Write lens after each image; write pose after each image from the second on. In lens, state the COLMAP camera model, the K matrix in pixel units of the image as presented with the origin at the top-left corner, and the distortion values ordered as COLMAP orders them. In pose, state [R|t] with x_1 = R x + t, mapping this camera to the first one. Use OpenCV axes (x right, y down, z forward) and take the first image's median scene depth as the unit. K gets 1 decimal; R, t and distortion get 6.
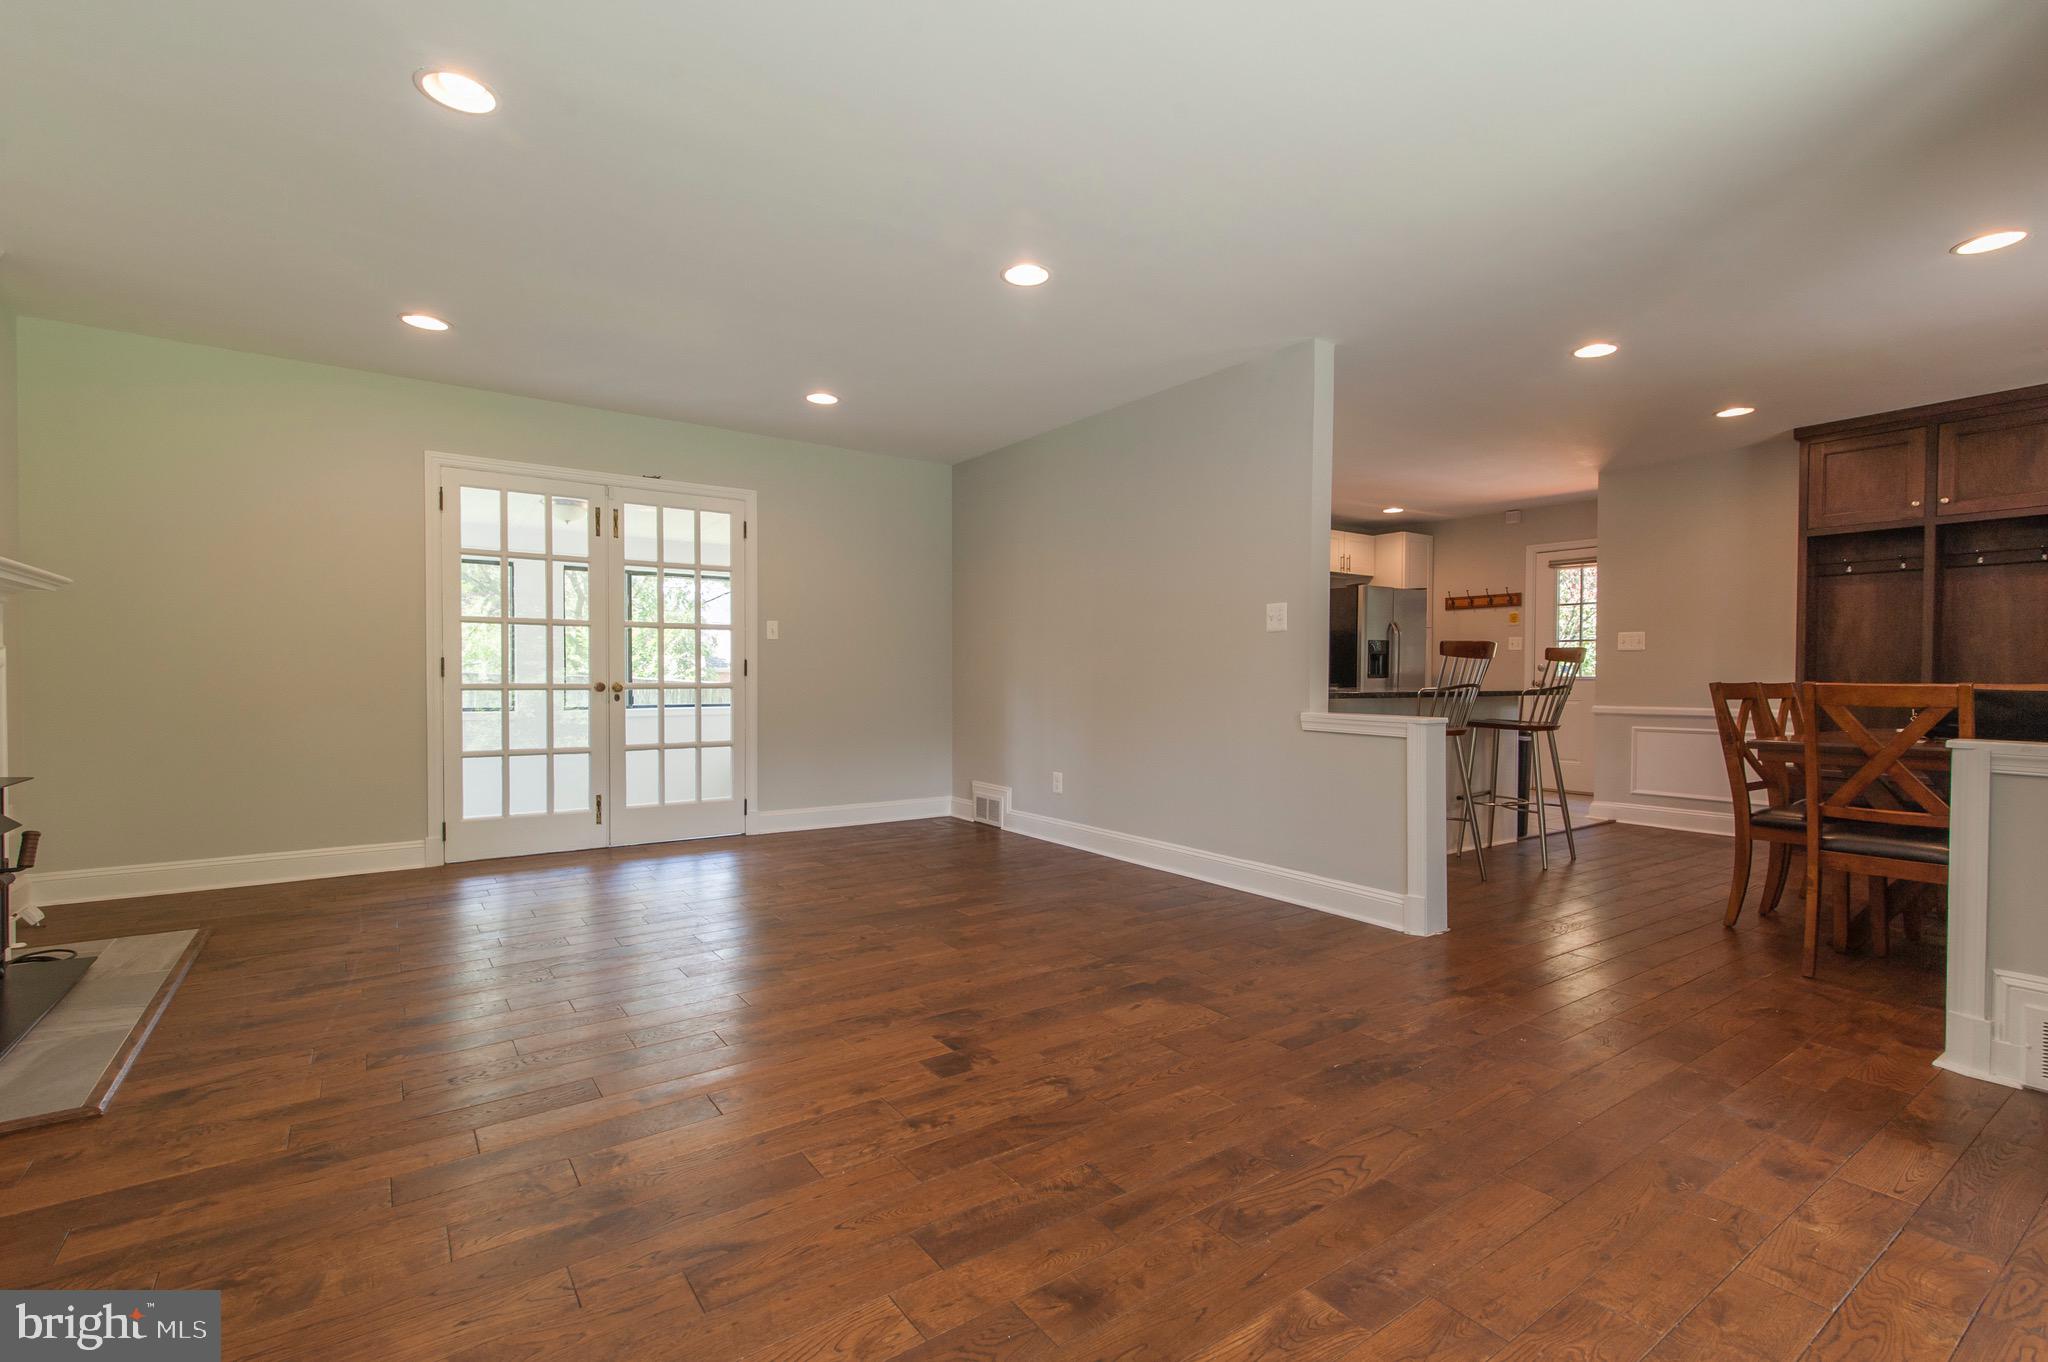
lens RADIAL K [[927.2, 0, 1034.2], [0, 927.2, 691.4], [0, 0, 1]] dist [0.014794, -0.000707]
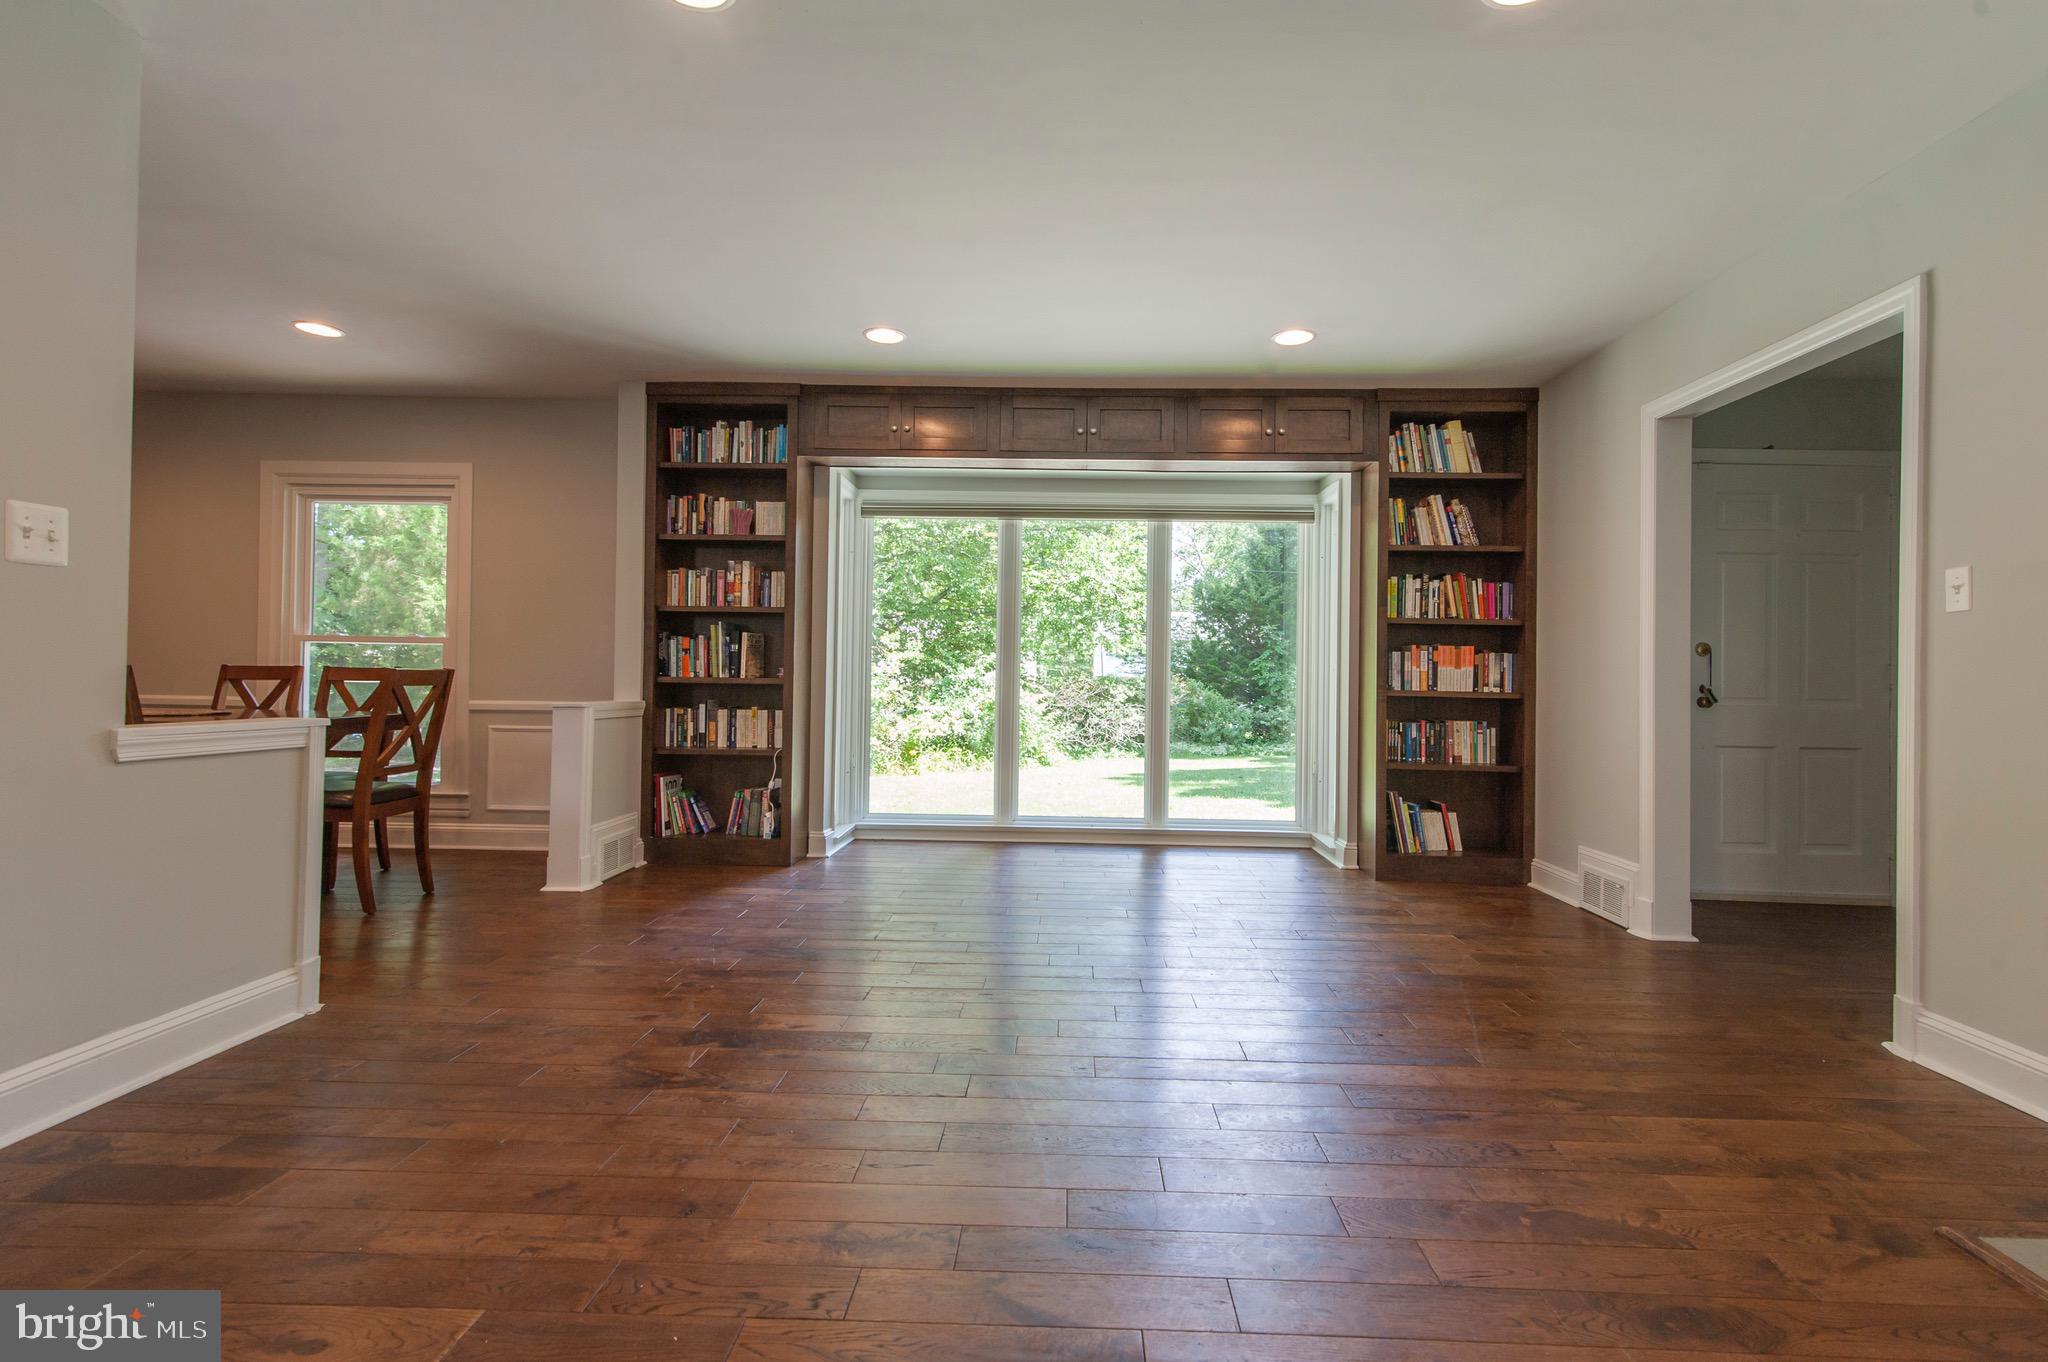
lens RADIAL K [[927.2, 0, 1043.3], [0, 927.2, 659.0], [0, 0, 1]] dist [0.014794, -0.000707]
pose [[-0.790972, -0.007030, 0.611812, -0.357294], [-0.008491, 0.999964, 0.000513, -0.017620], [-0.611794, -0.004789, -0.791003, 0.869475]]
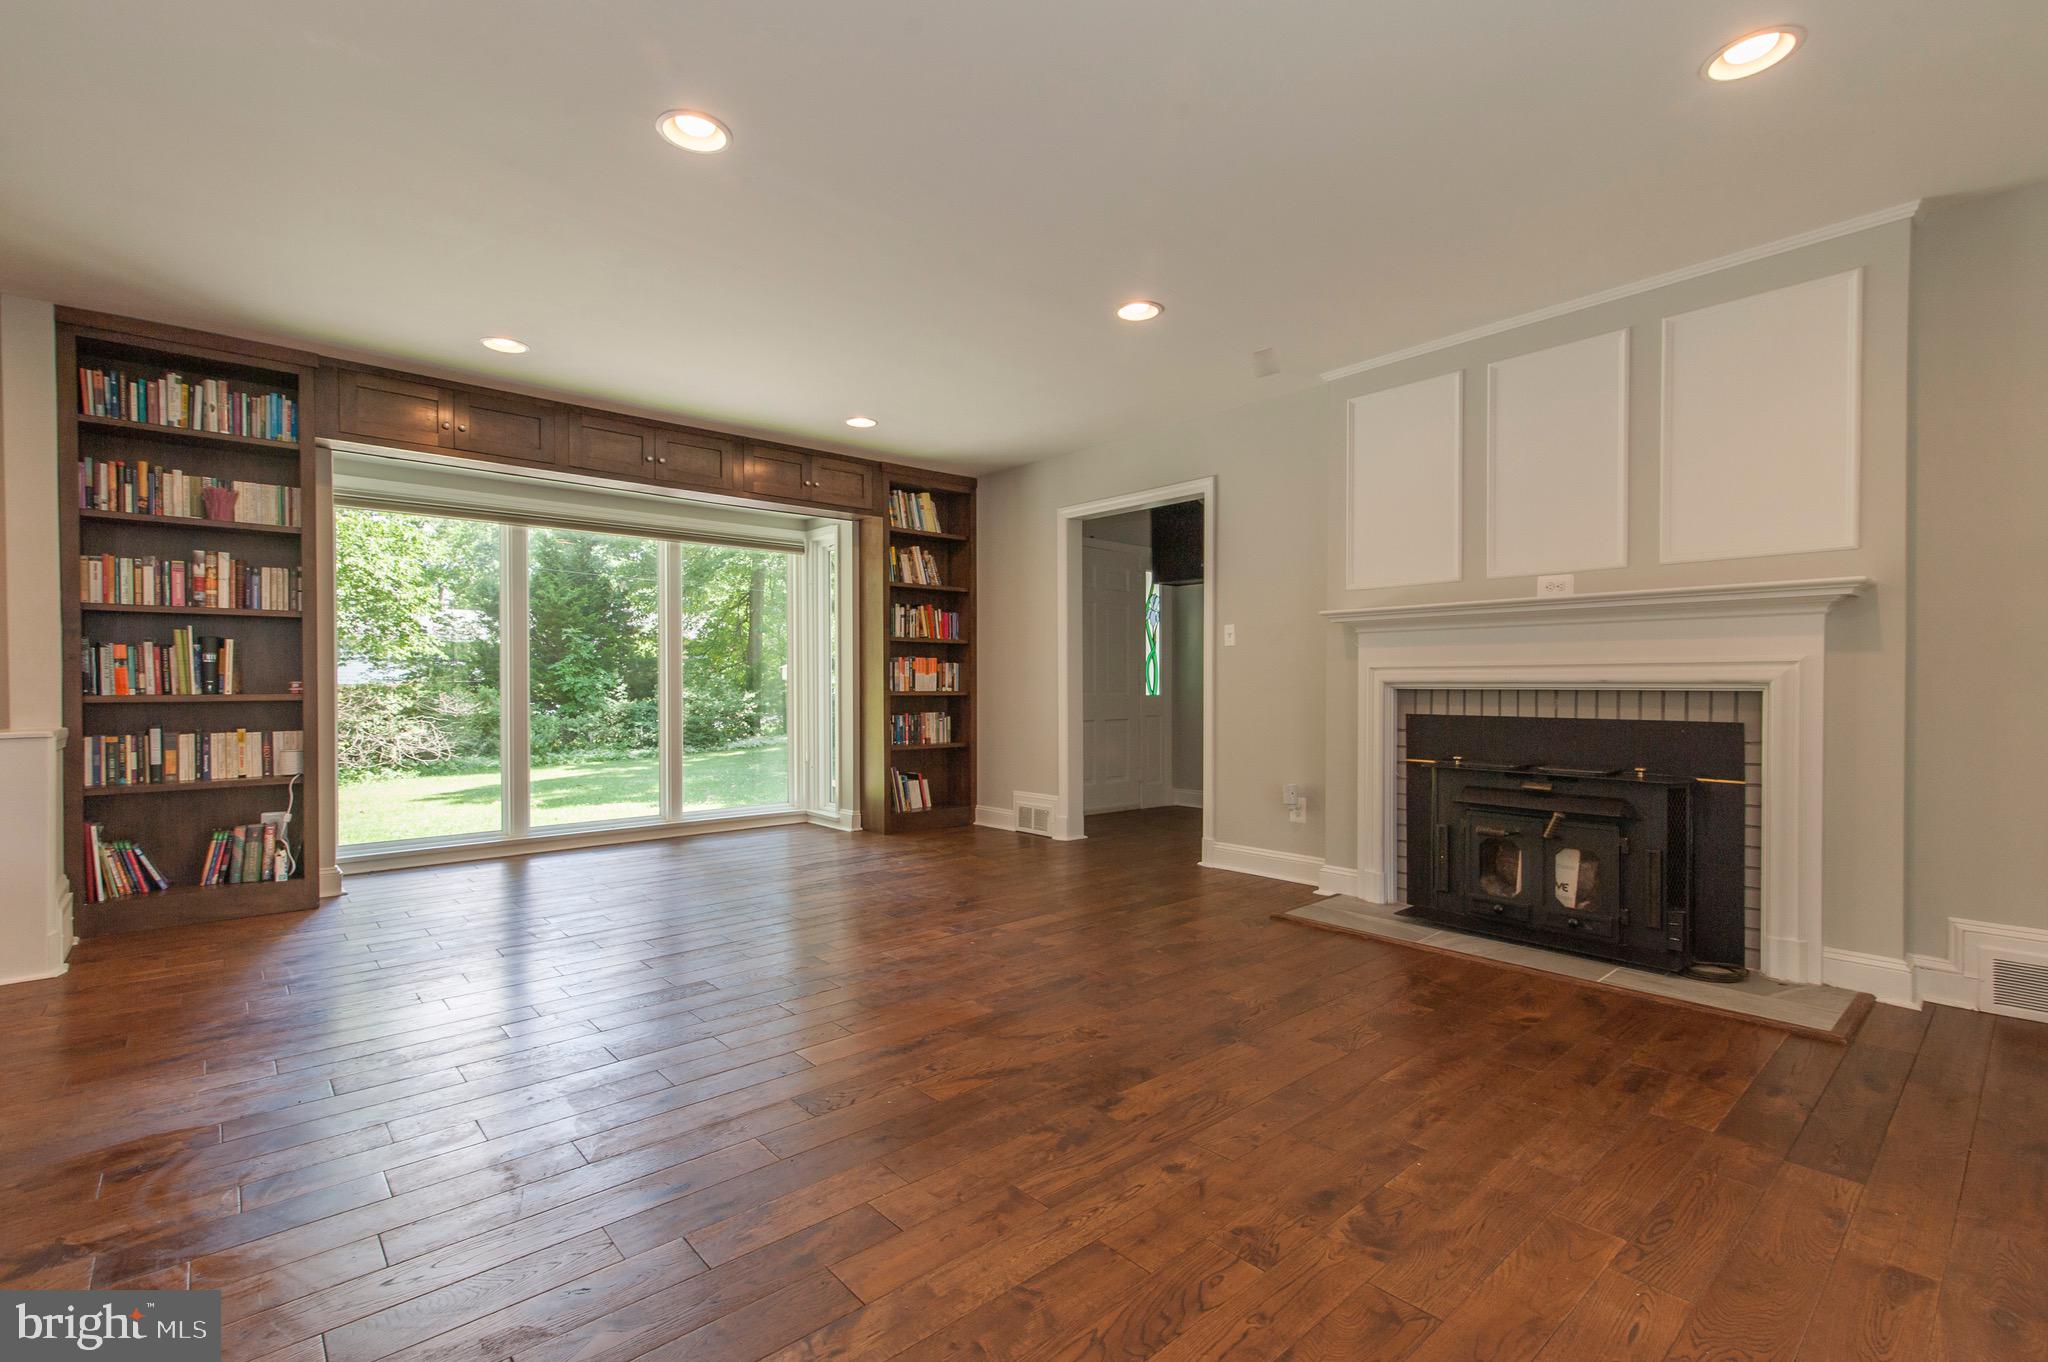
lens RADIAL K [[927.2, 0, 1011.1], [0, 927.2, 682.9], [0, 0, 1]] dist [0.014794, -0.000707]
pose [[-0.996346, -0.003969, -0.085320, -0.122512], [-0.005540, 0.999819, 0.018187, -0.023055], [0.085232, 0.018593, -0.996188, 1.155917]]
